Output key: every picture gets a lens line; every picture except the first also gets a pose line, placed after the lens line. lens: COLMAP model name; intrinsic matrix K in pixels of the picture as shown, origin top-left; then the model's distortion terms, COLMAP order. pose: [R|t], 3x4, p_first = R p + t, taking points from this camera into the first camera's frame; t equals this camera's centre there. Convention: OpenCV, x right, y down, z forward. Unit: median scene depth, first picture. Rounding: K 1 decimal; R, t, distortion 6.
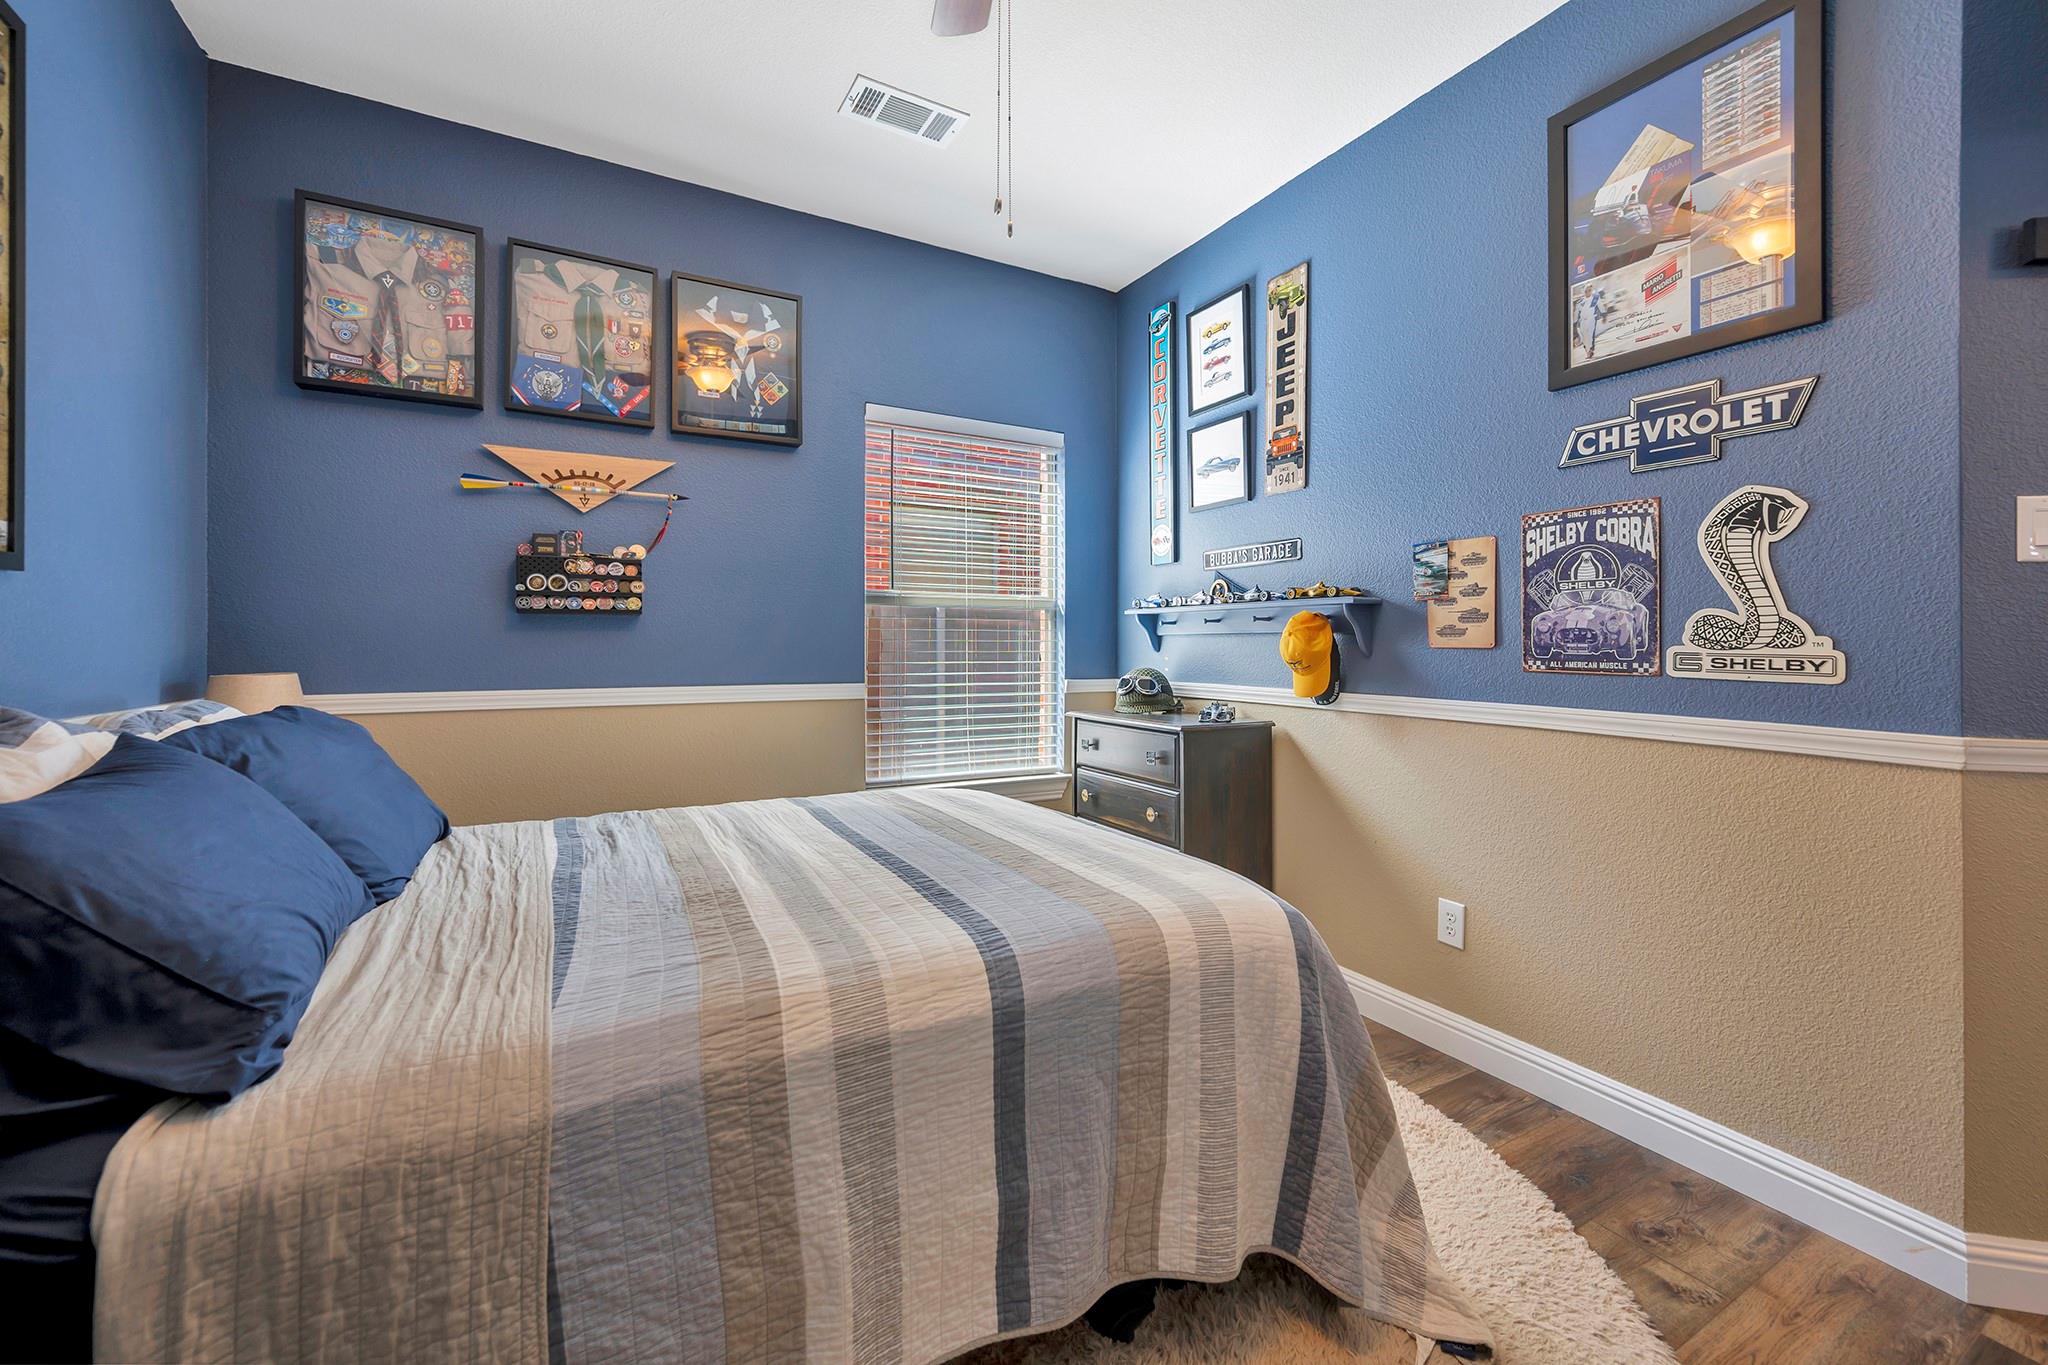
lens RADIAL K [[833.9, 0, 1024.4], [0, 833.9, 650.4], [0, 0, 1]] dist [-0.002819, -0.000168]
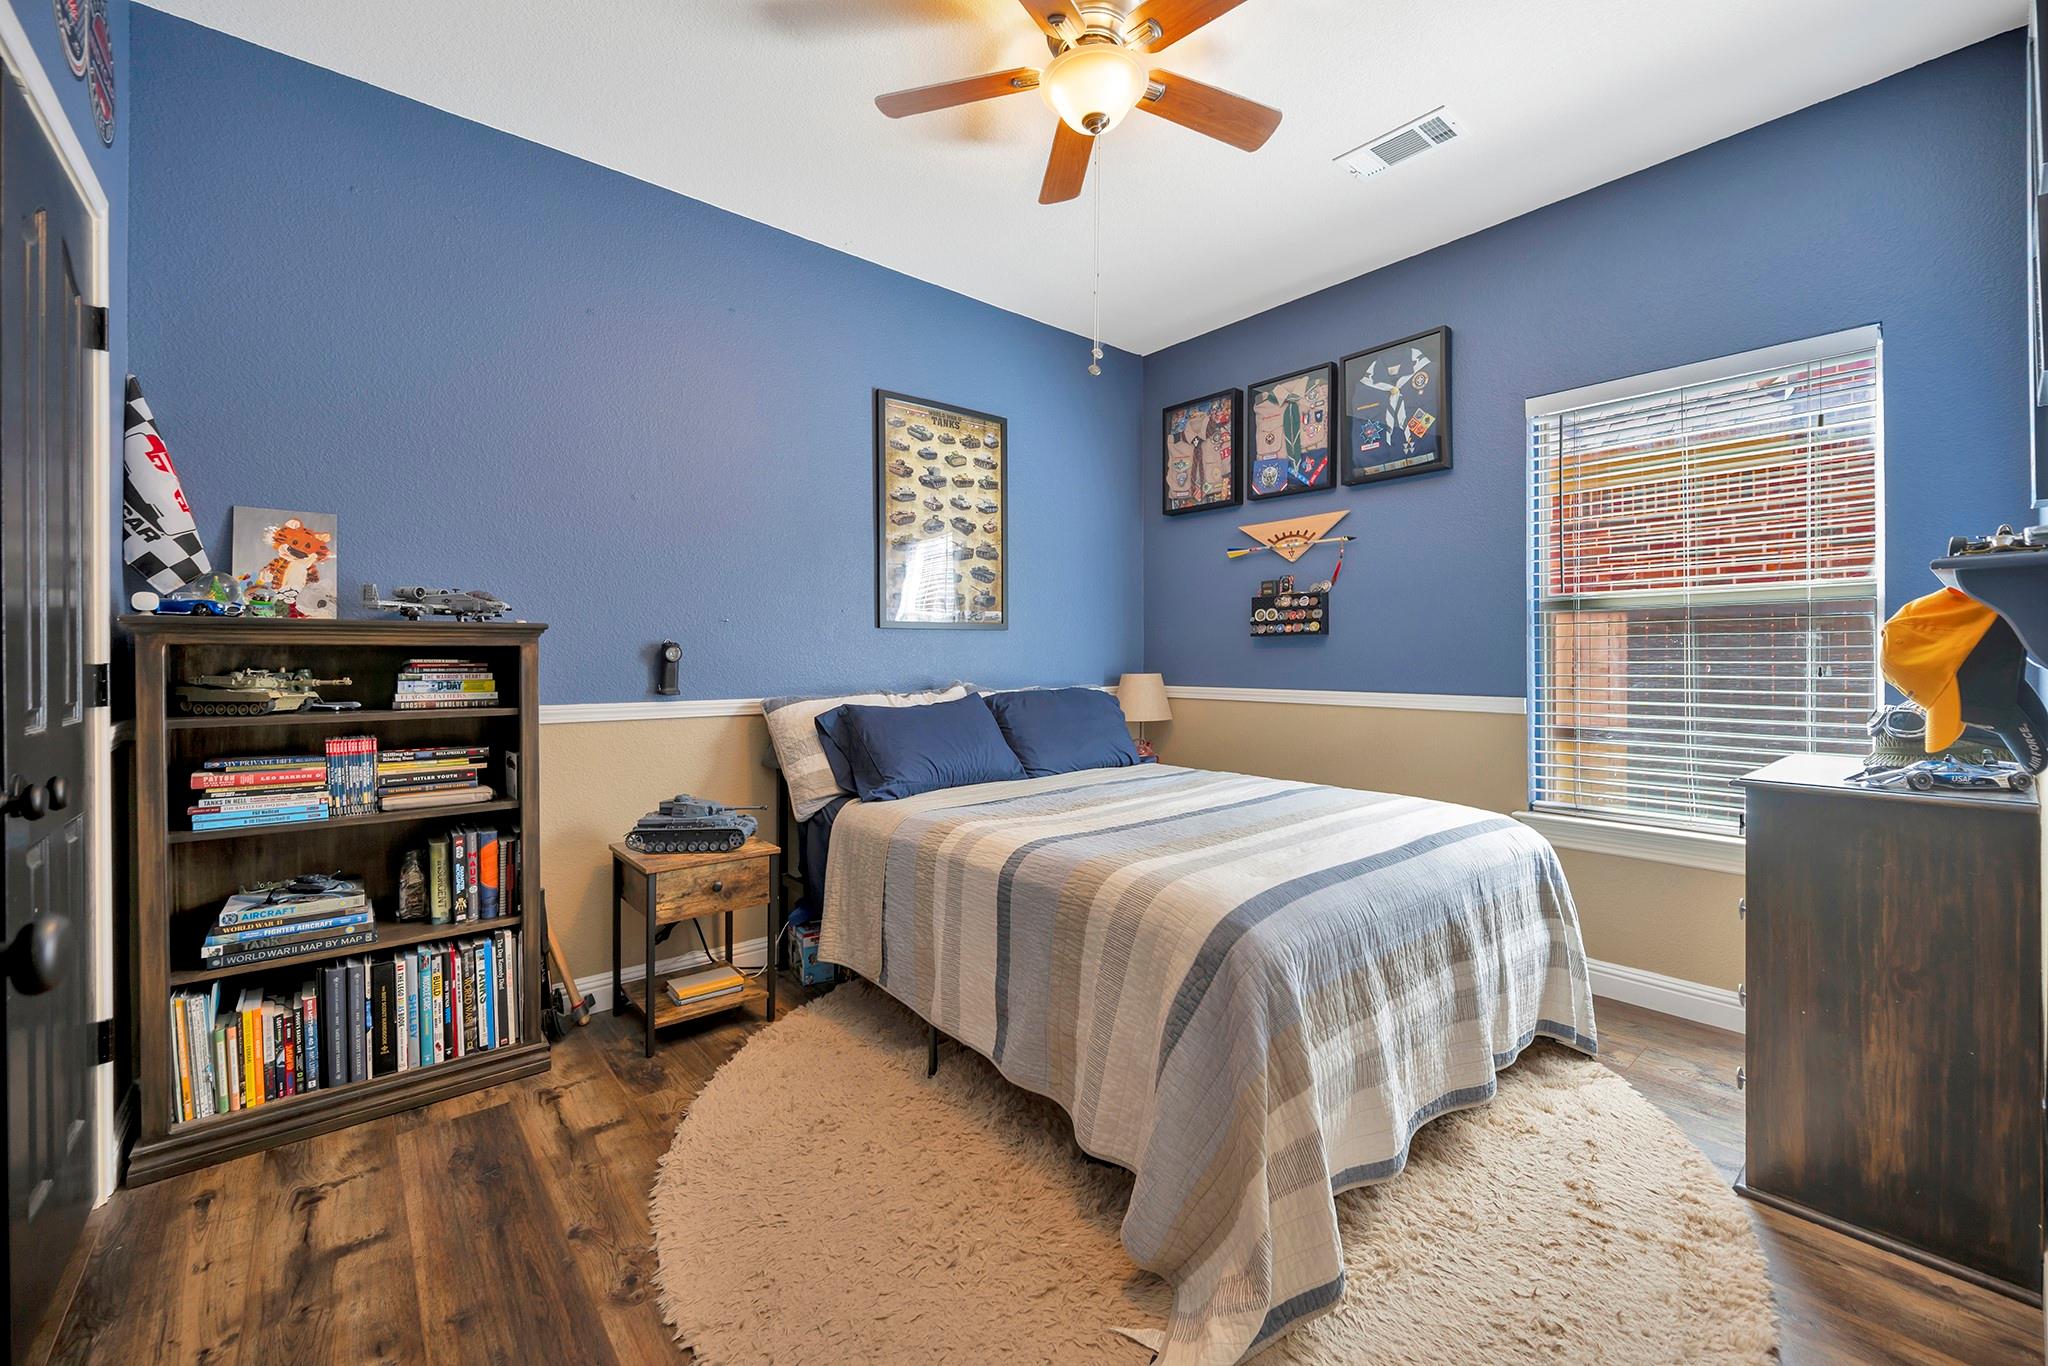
lens RADIAL K [[833.9, 0, 1024.4], [0, 833.9, 650.9], [0, 0, 1]] dist [-0.002819, -0.000168]
pose [[0.172430, -0.007557, -0.984993, 0.751500], [0.006525, 0.999957, -0.006529, -0.012228], [0.985000, -0.005301, 0.172472, 0.329116]]
